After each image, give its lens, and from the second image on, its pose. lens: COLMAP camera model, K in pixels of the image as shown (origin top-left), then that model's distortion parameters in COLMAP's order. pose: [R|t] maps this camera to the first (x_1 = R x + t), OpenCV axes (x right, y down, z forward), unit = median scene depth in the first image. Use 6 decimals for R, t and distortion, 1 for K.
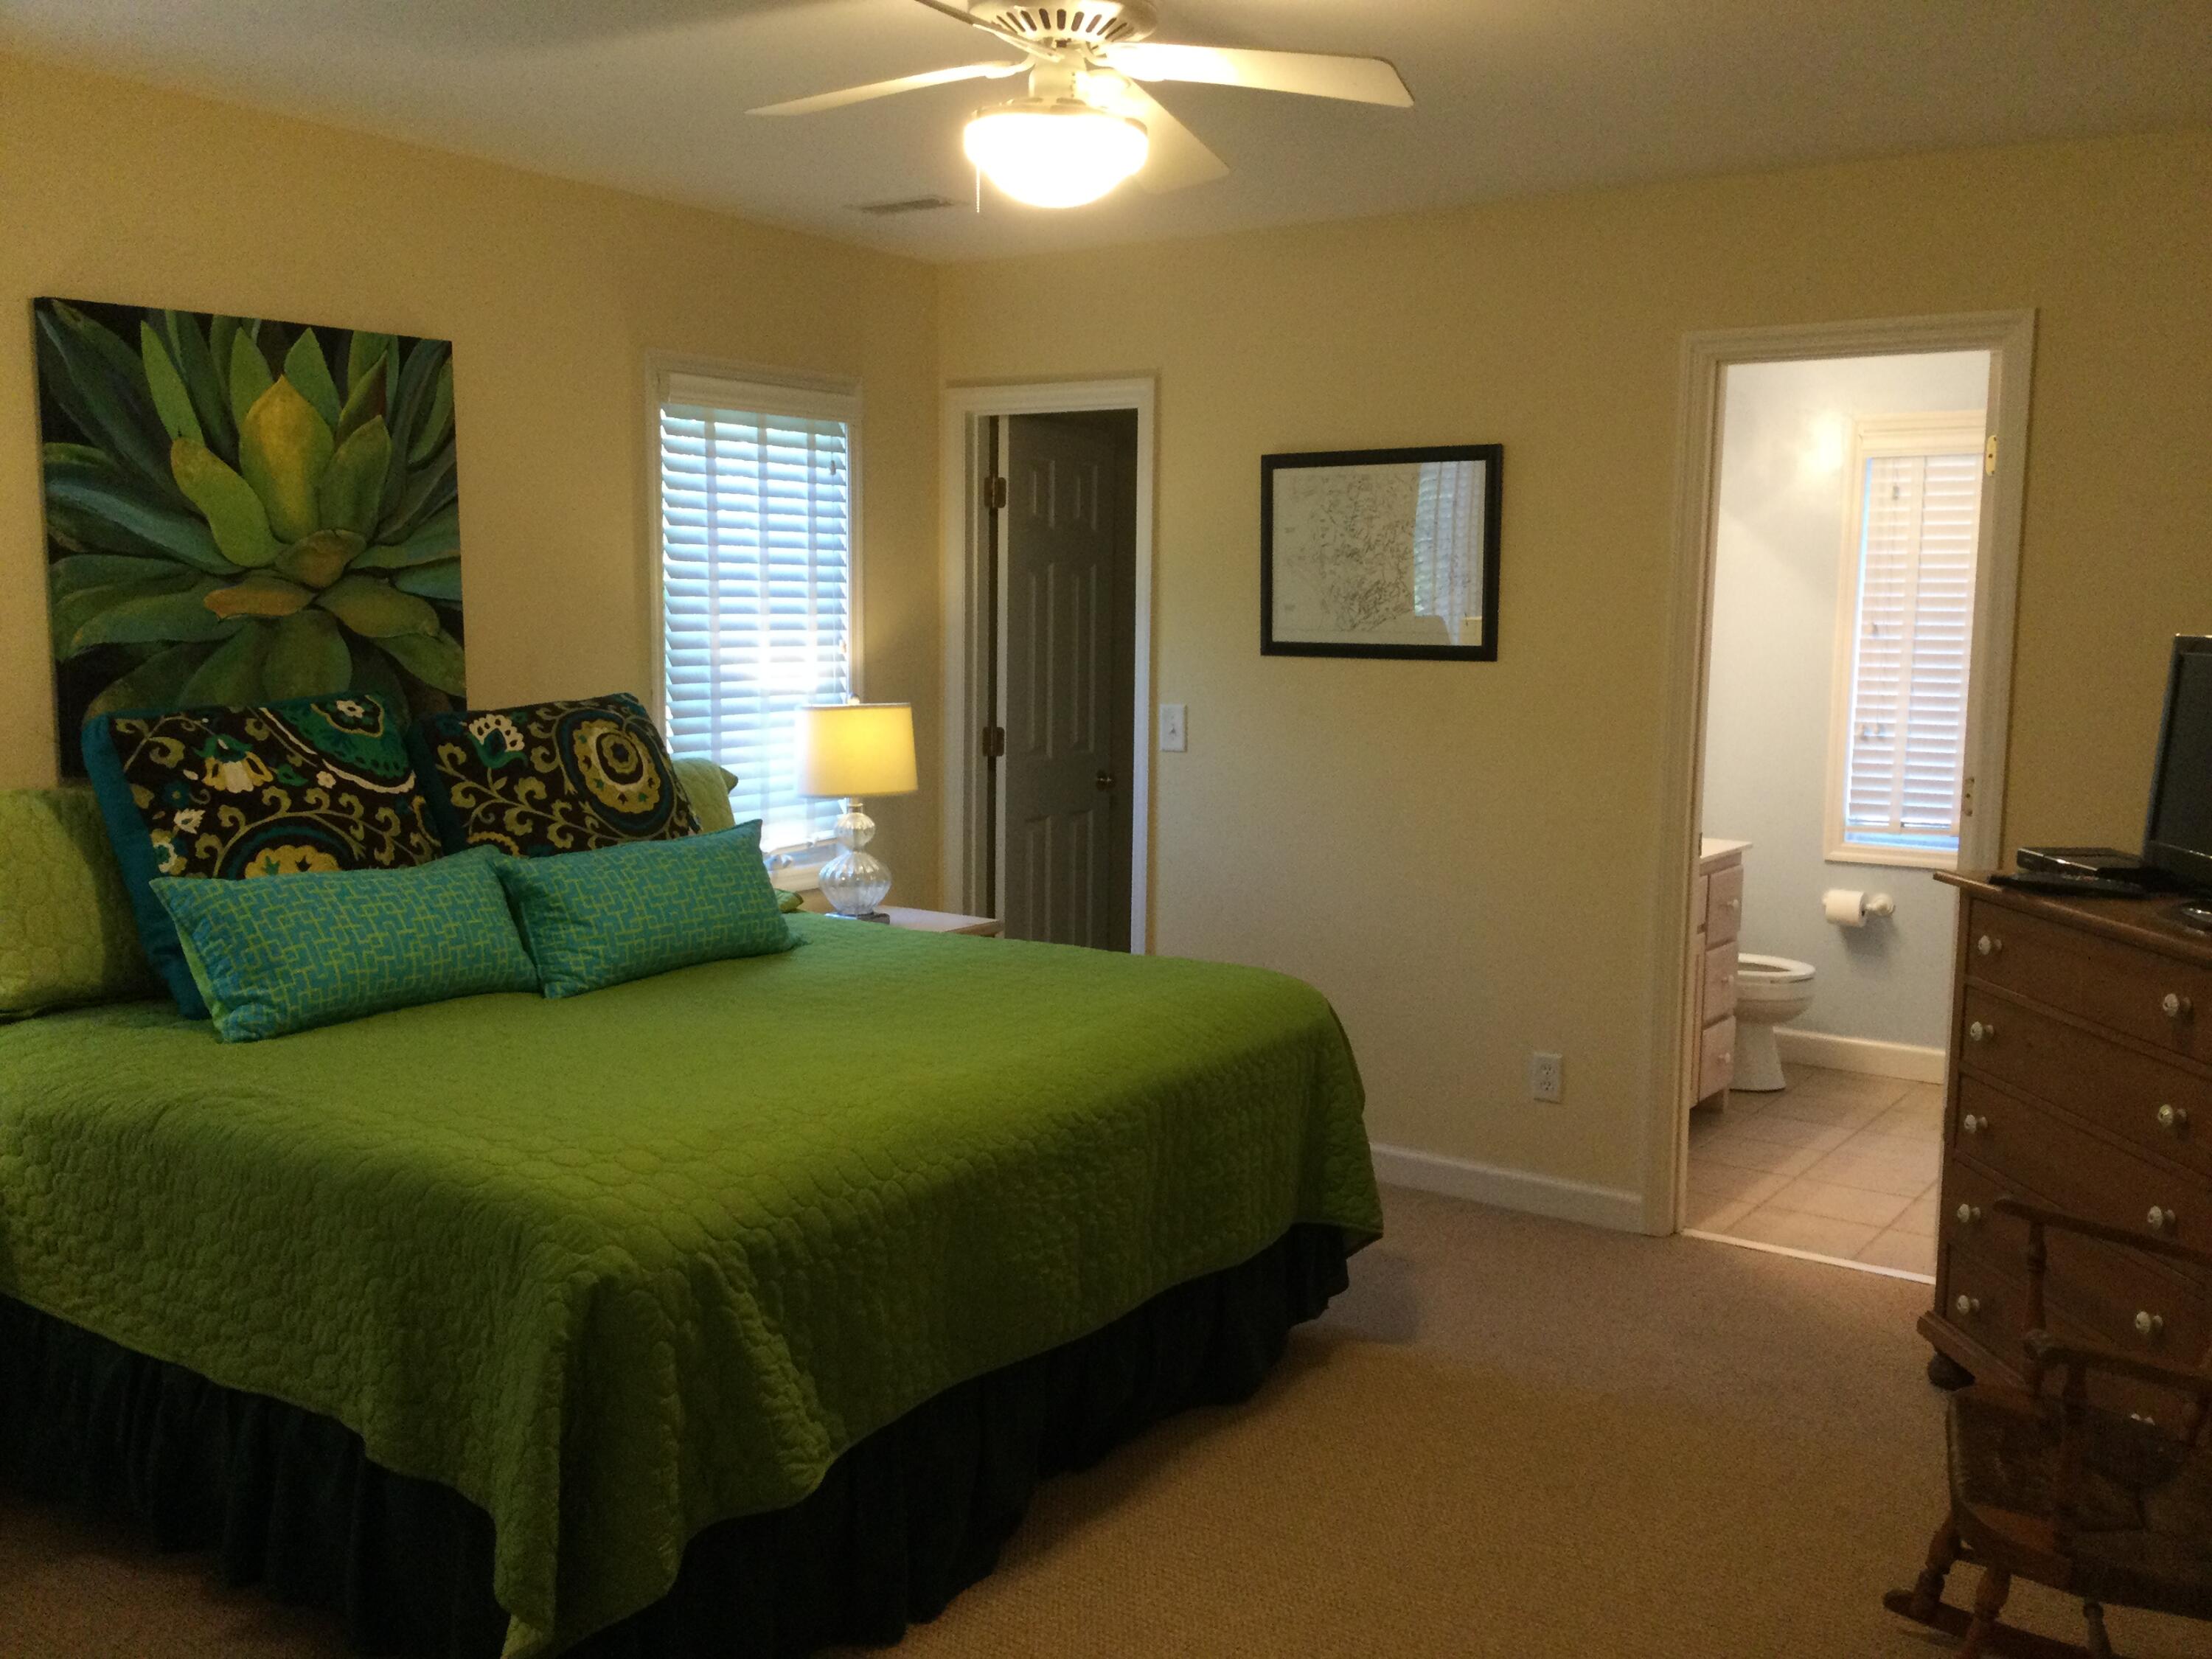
lens RADIAL K [[1968.5, 0, 1119.0], [0, 1968.5, 831.7], [0, 0, 1]] dist [0.142795, -0.278955]
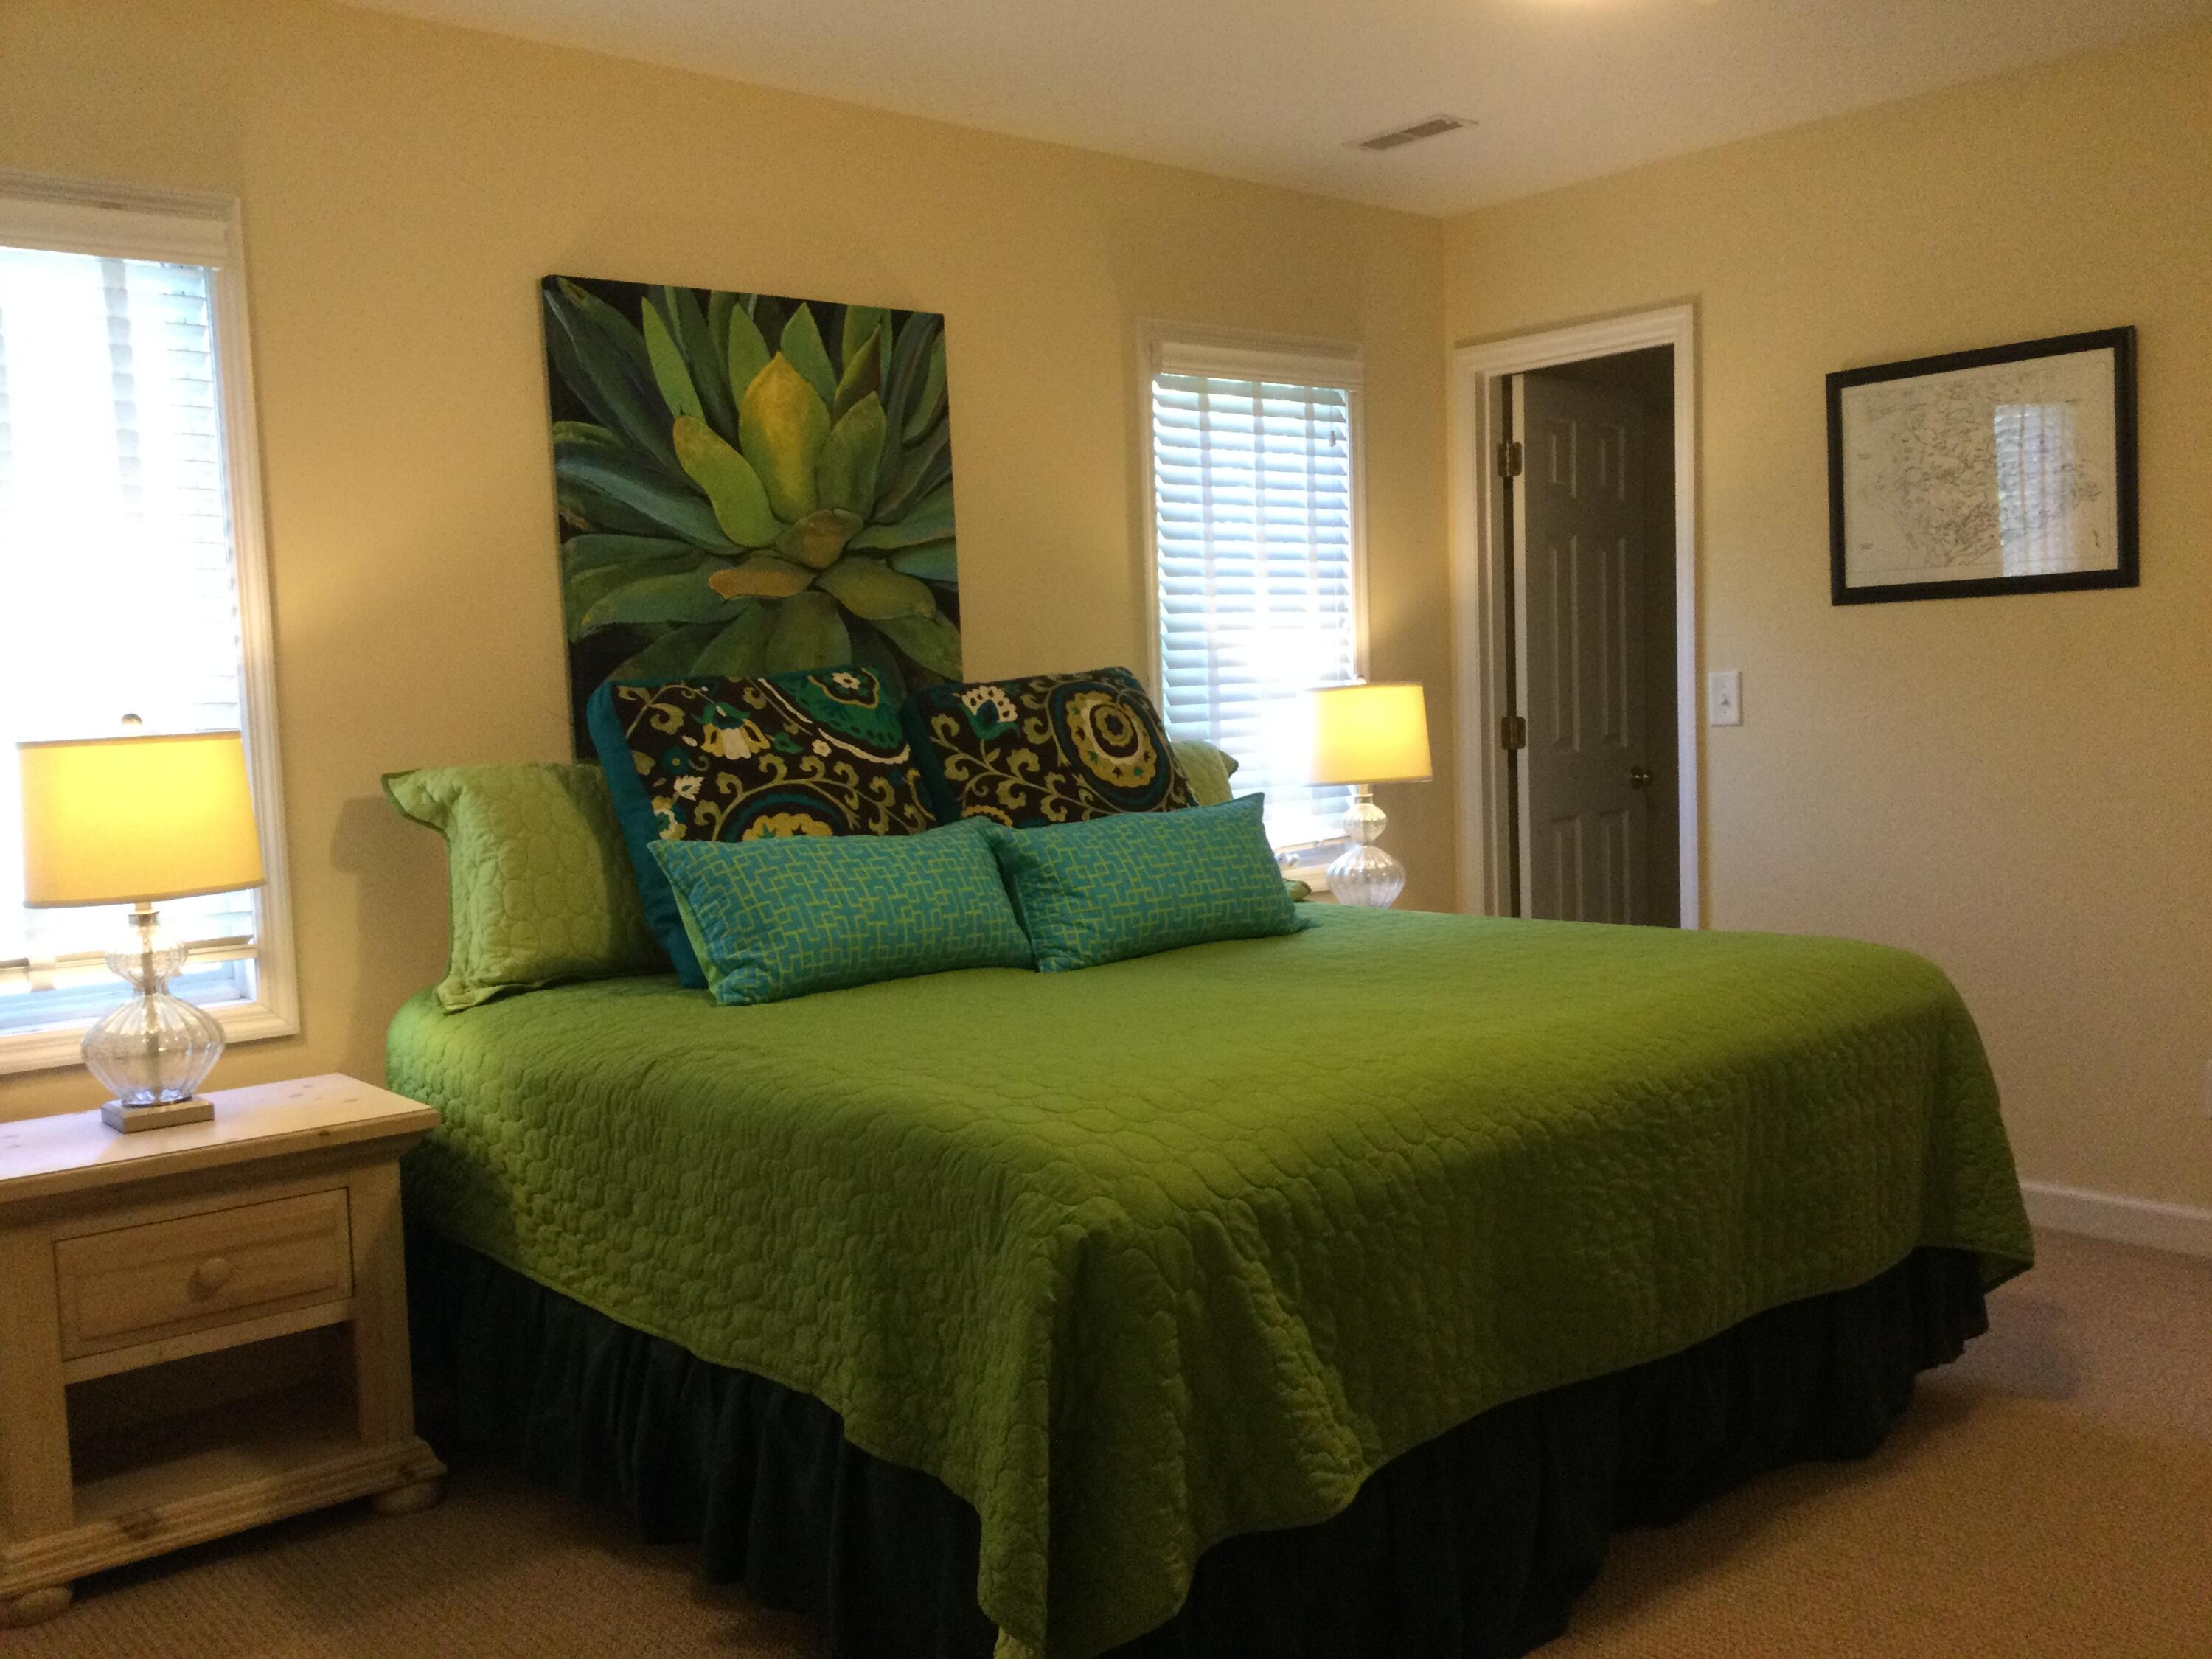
lens RADIAL K [[1968.5, 0, 1119.0], [0, 1968.5, 831.7], [0, 0, 1]] dist [0.142795, -0.278955]
pose [[0.967588, -0.029909, -0.250758, -0.018856], [0.019426, 0.998835, -0.044180, 0.057879], [0.251787, 0.037877, 0.967041, 0.112173]]
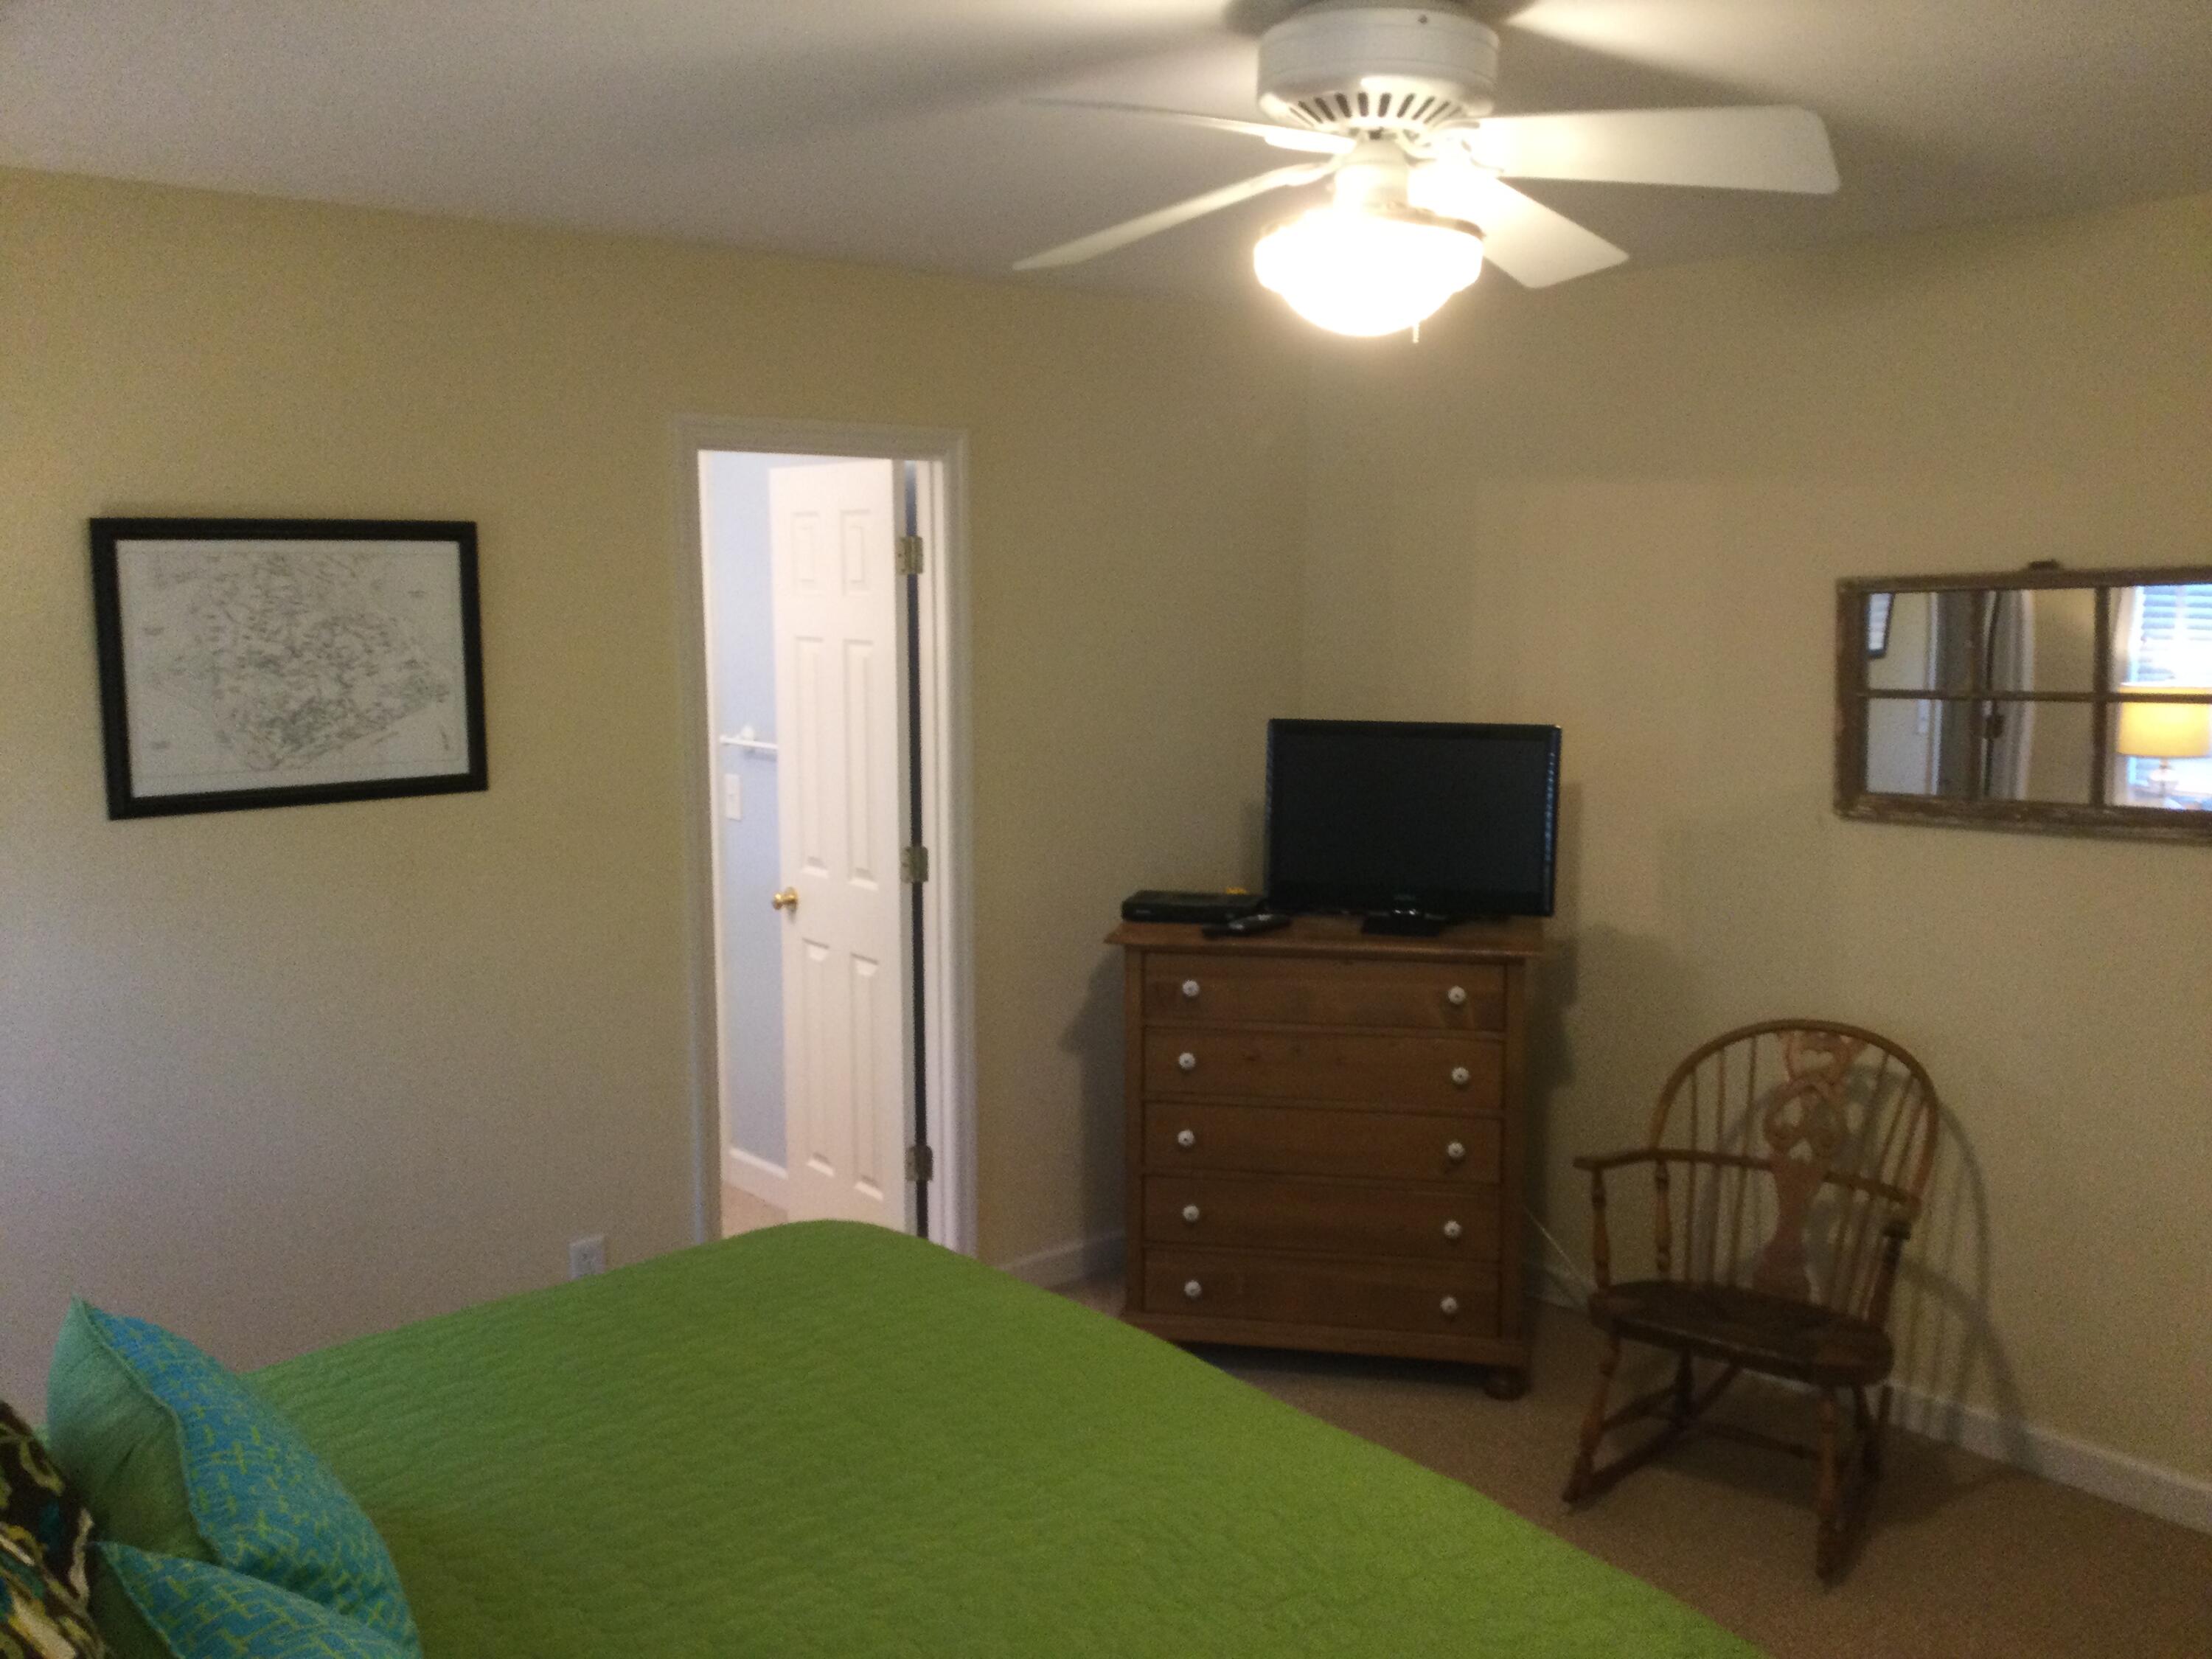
lens RADIAL K [[1968.5, 0, 1119.0], [0, 1968.5, 831.7], [0, 0, 1]] dist [0.142795, -0.278955]
pose [[0.255385, -0.142111, 0.956338, -0.664478], [0.124993, 0.985691, 0.113094, -0.164942], [-0.958726, 0.090653, 0.269493, 0.690921]]
